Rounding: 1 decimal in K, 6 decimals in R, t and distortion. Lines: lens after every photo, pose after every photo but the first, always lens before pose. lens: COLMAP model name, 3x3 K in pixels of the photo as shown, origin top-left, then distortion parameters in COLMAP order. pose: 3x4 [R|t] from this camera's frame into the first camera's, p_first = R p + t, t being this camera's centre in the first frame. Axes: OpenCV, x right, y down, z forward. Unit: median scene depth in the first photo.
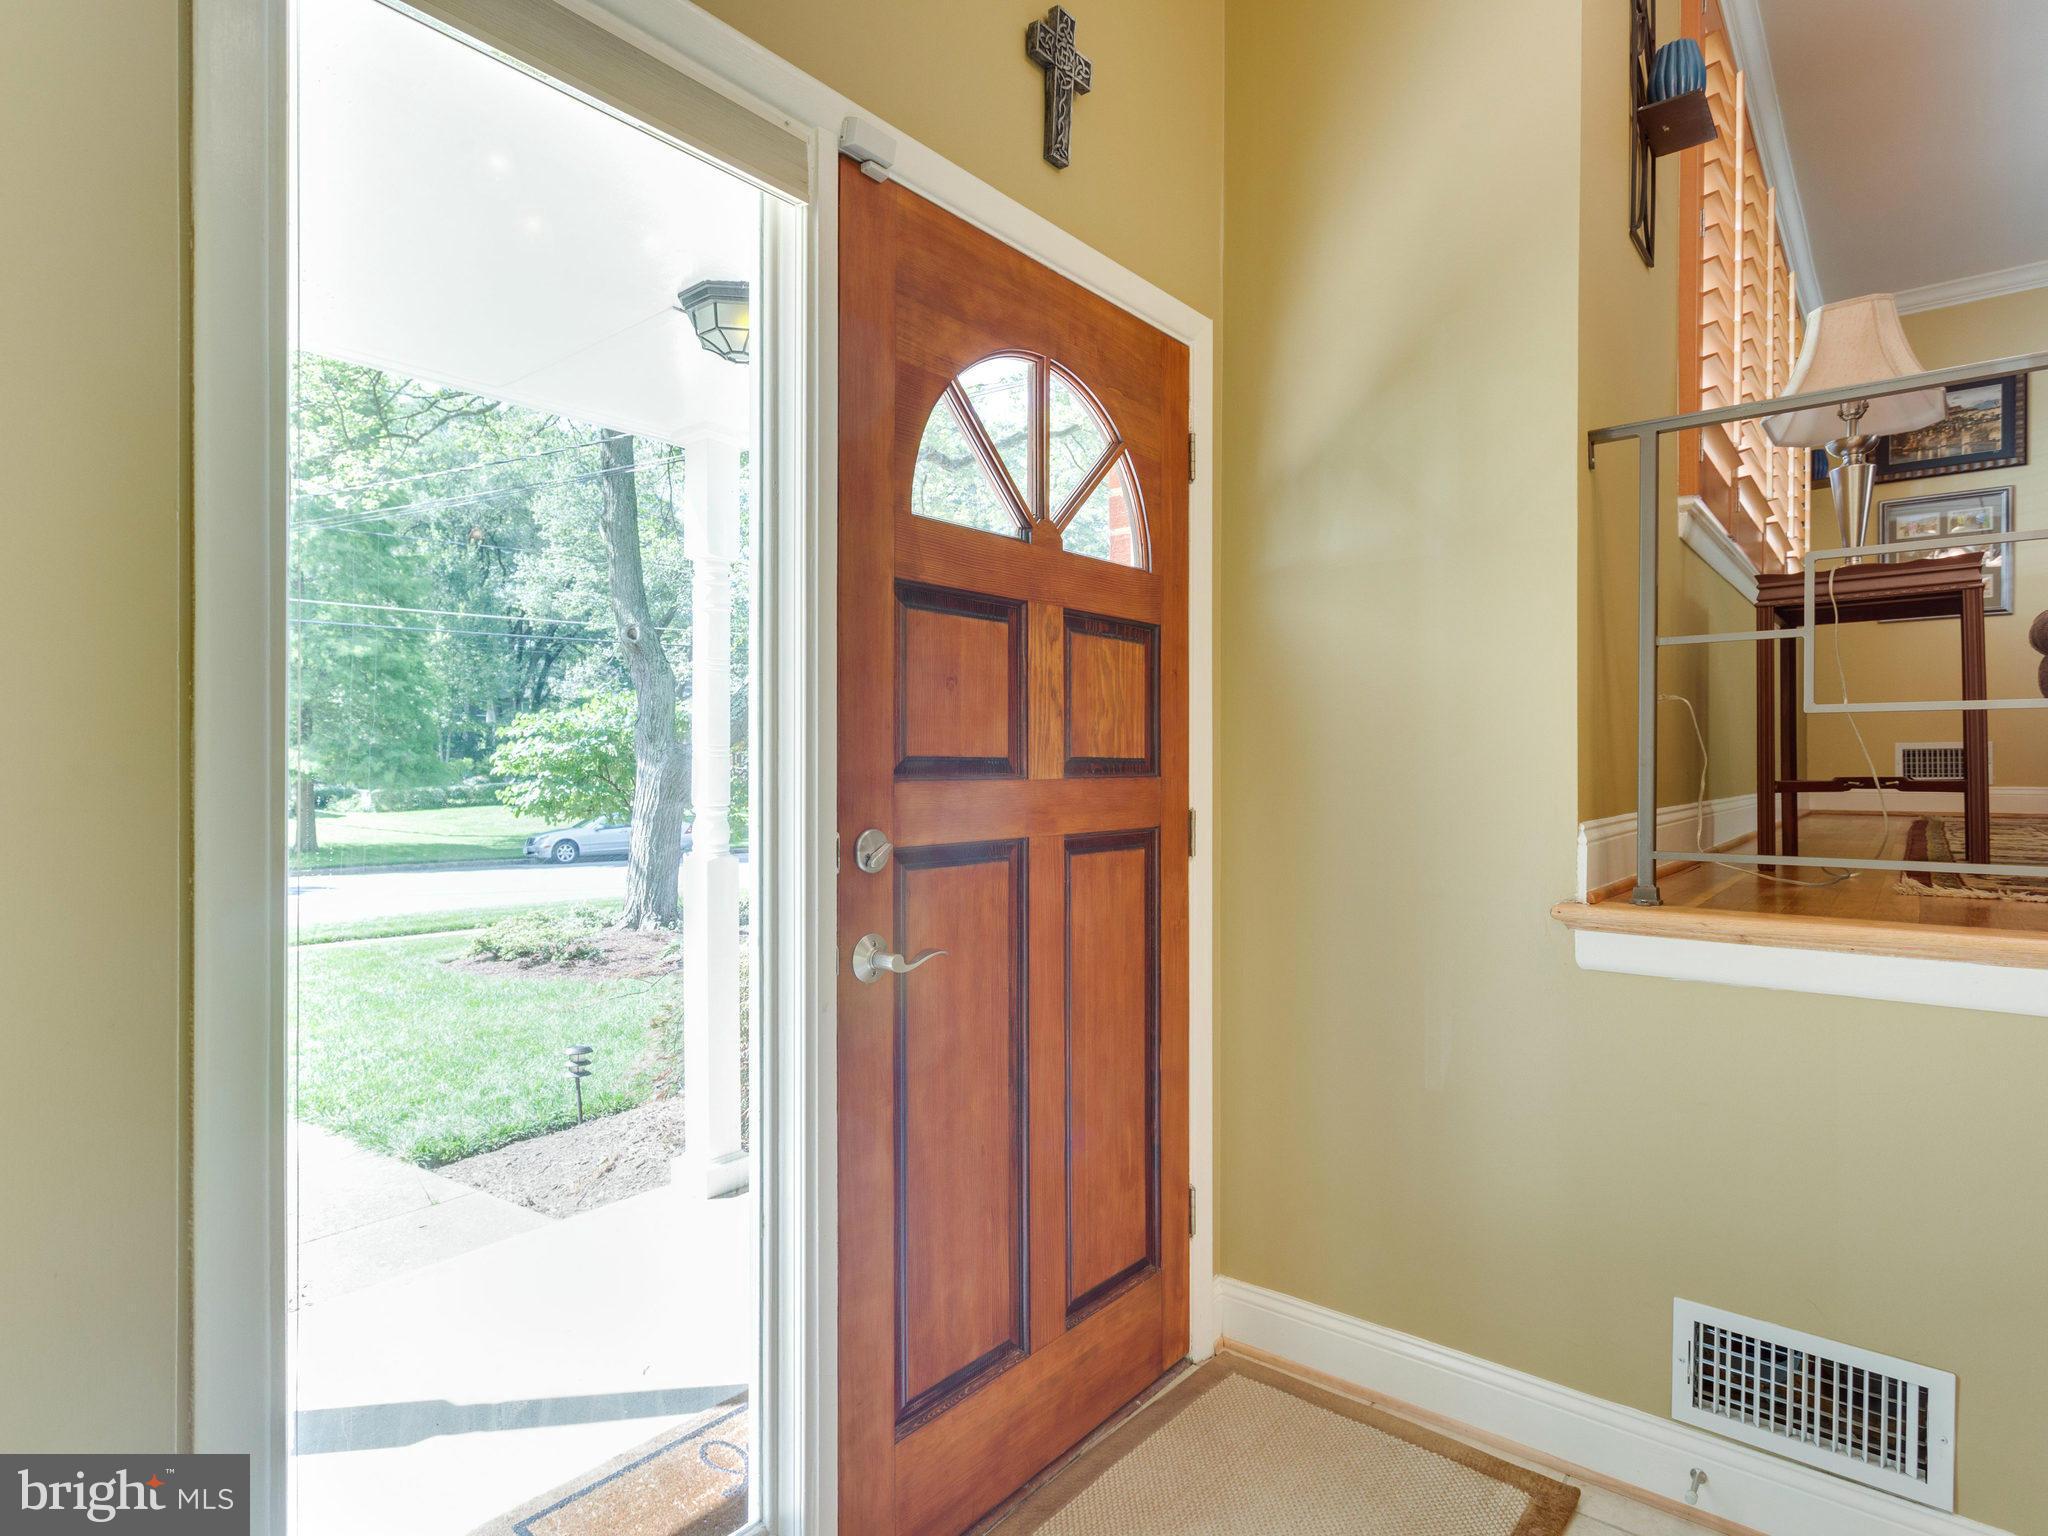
lens RADIAL K [[1125.4, 0, 1023.4], [0, 1125.4, 766.2], [0, 0, 1]] dist [-0.000500, 0.002909]
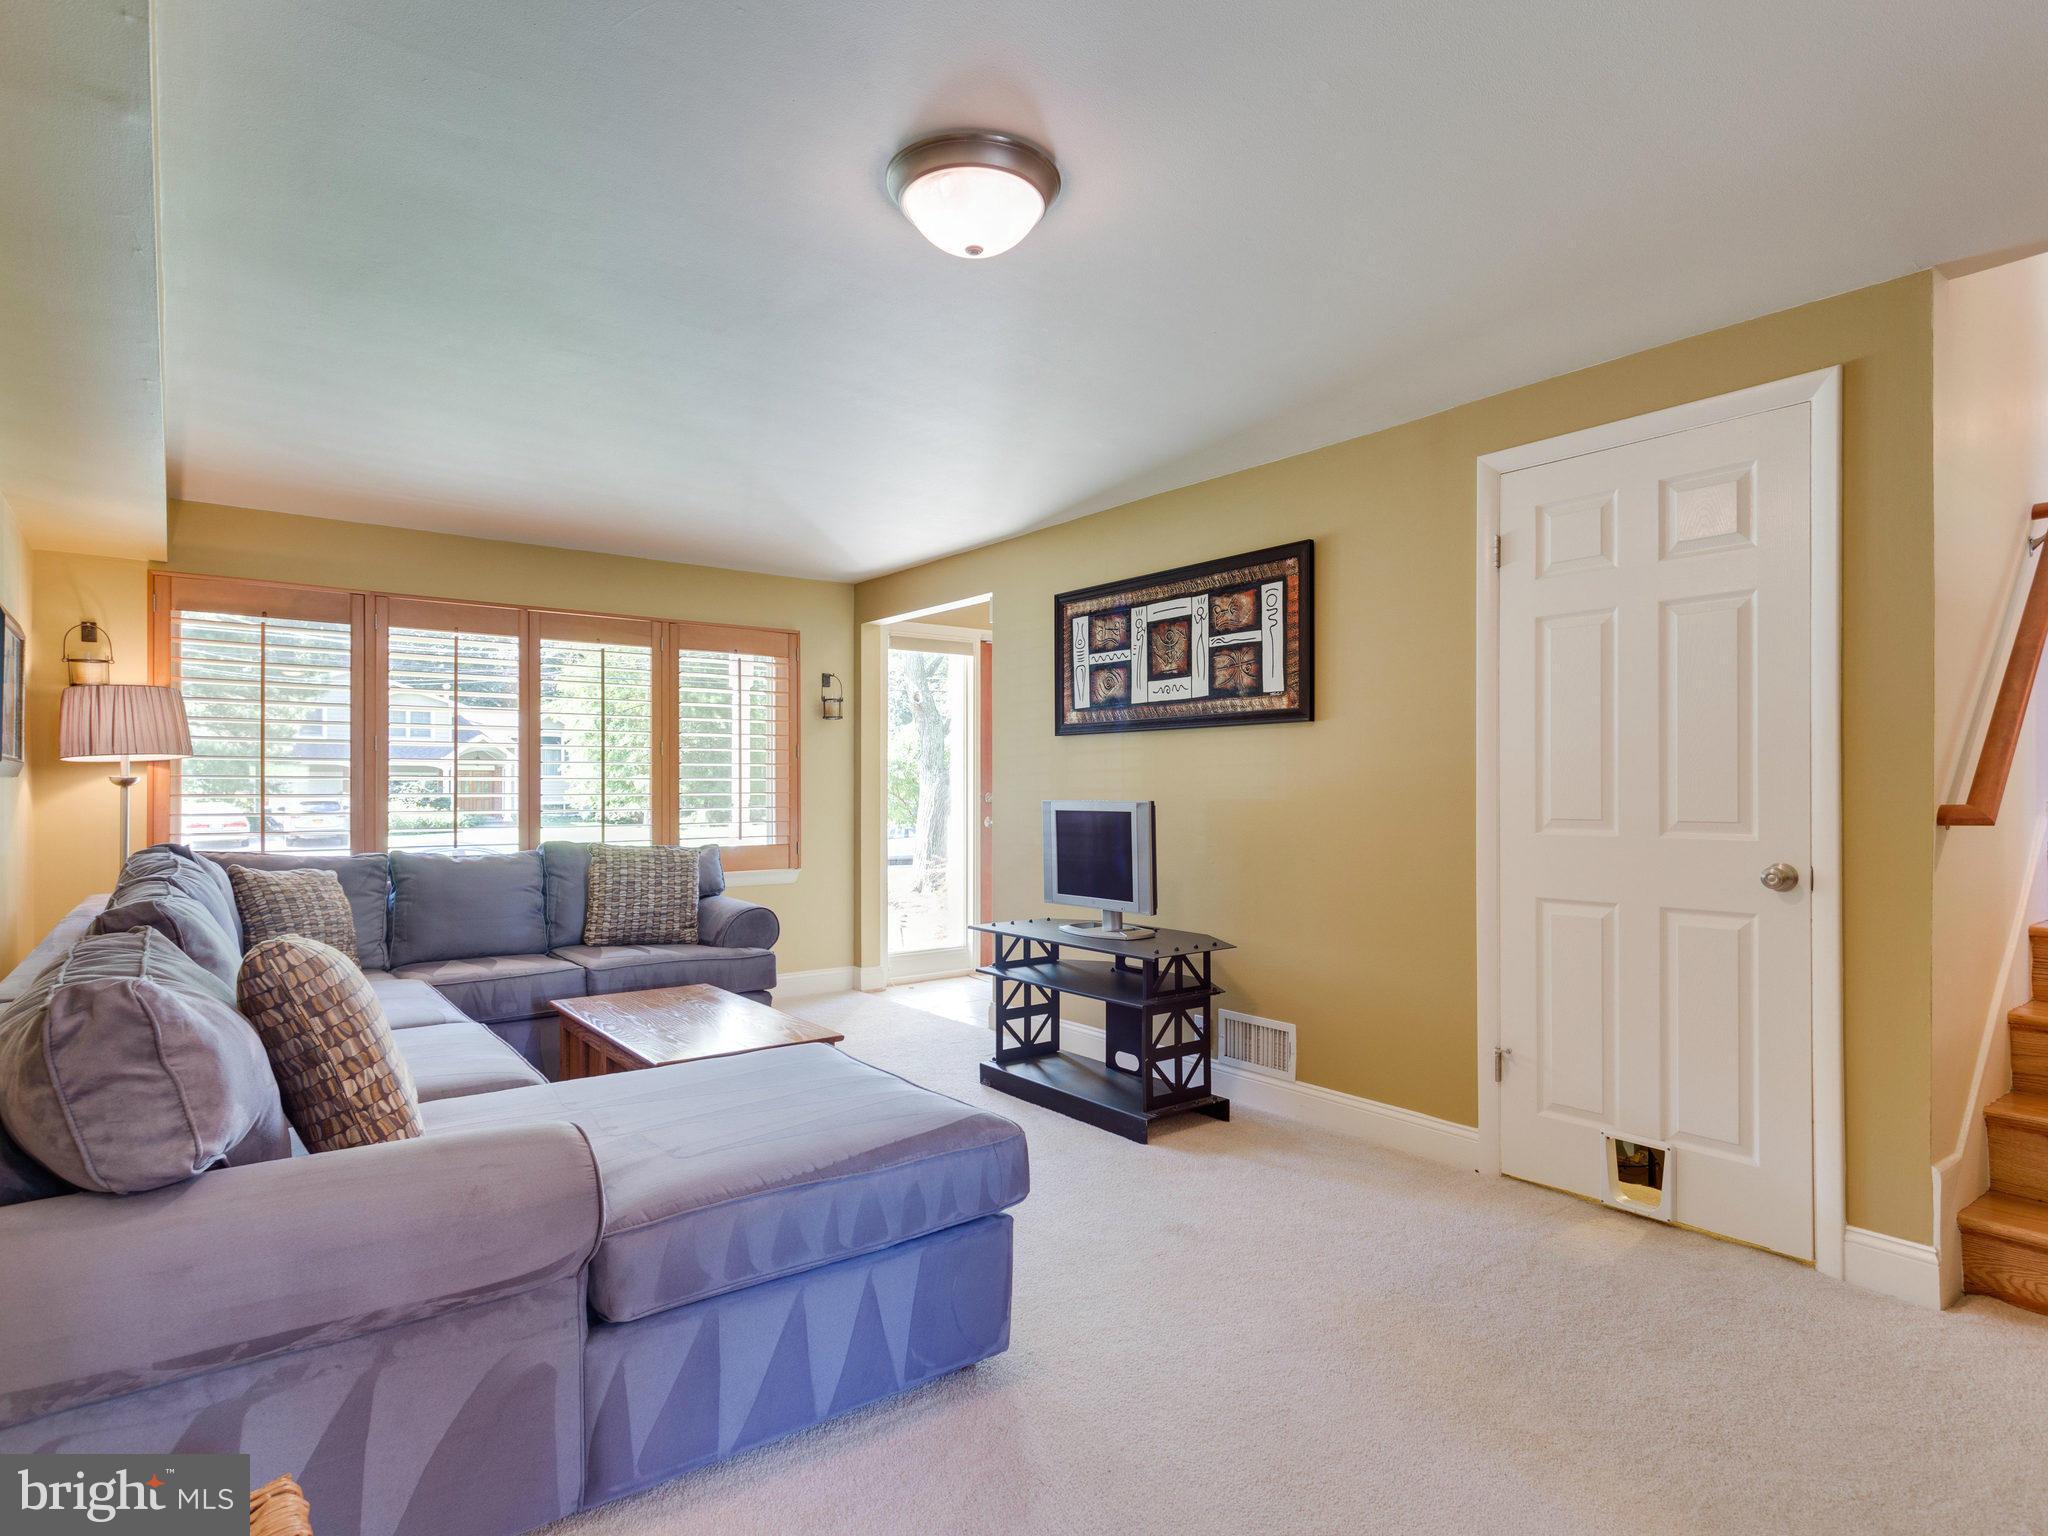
lens RADIAL K [[1125.4, 0, 1014.5], [0, 1125.4, 777.9], [0, 0, 1]] dist [-0.000500, 0.002909]
pose [[0.972090, -0.002303, -0.234598, 0.131103], [-0.000465, 0.999931, -0.011745, 0.006894], [0.234608, 0.011526, 0.972022, -0.428329]]
